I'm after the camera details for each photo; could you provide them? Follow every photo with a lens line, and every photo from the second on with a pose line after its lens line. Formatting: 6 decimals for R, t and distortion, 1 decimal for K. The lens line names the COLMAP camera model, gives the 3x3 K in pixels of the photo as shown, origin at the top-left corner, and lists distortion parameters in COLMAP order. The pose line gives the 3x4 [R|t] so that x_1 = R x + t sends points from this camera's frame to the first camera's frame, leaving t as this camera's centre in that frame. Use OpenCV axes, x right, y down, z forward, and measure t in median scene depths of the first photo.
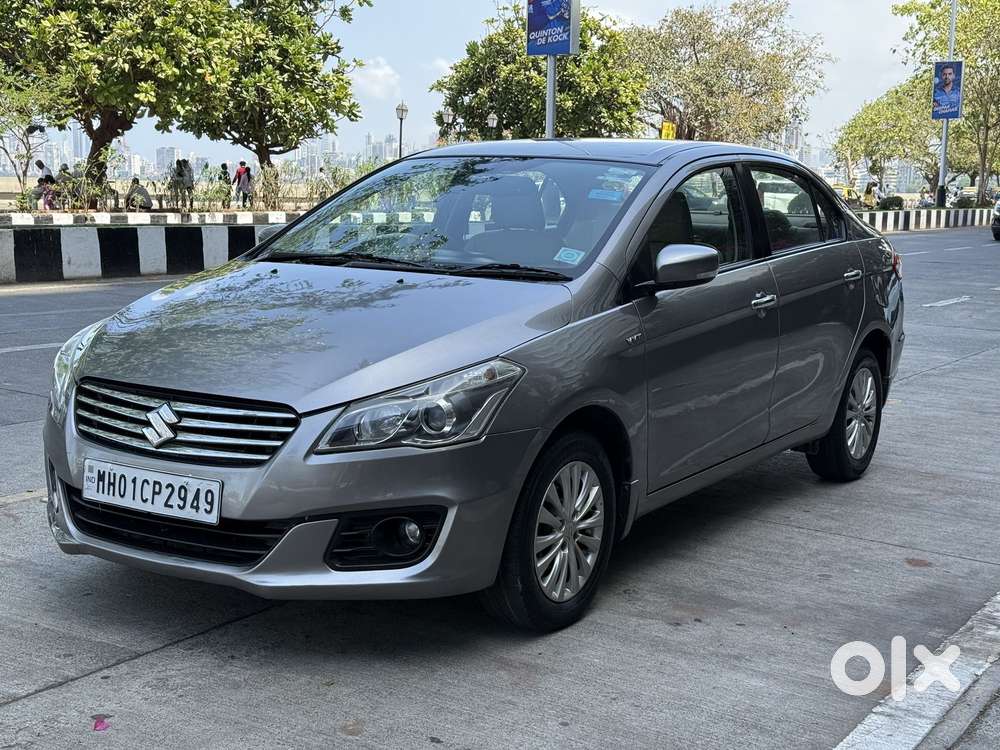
lens RADIAL K [[1394.4, 0, 500.0], [0, 1394.4, 375.0], [0, 0, 1]] dist [0.183090, -0.367667]
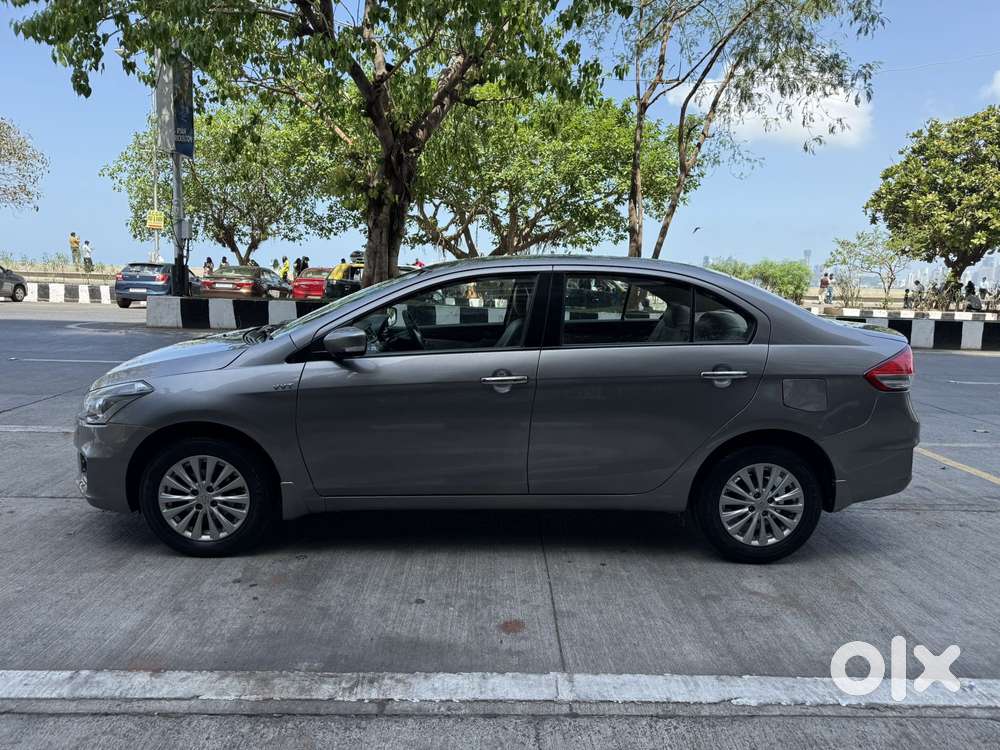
lens RADIAL K [[707.7, 0, 487.5], [0, 707.7, 375.4], [0, 0, 1]] dist [-0.000083, -0.001977]
pose [[0.571639, 0.116368, -0.812211, 2.121601], [-0.130521, 0.990184, 0.050006, -0.263355], [0.810057, 0.077425, 0.581216, 1.922749]]
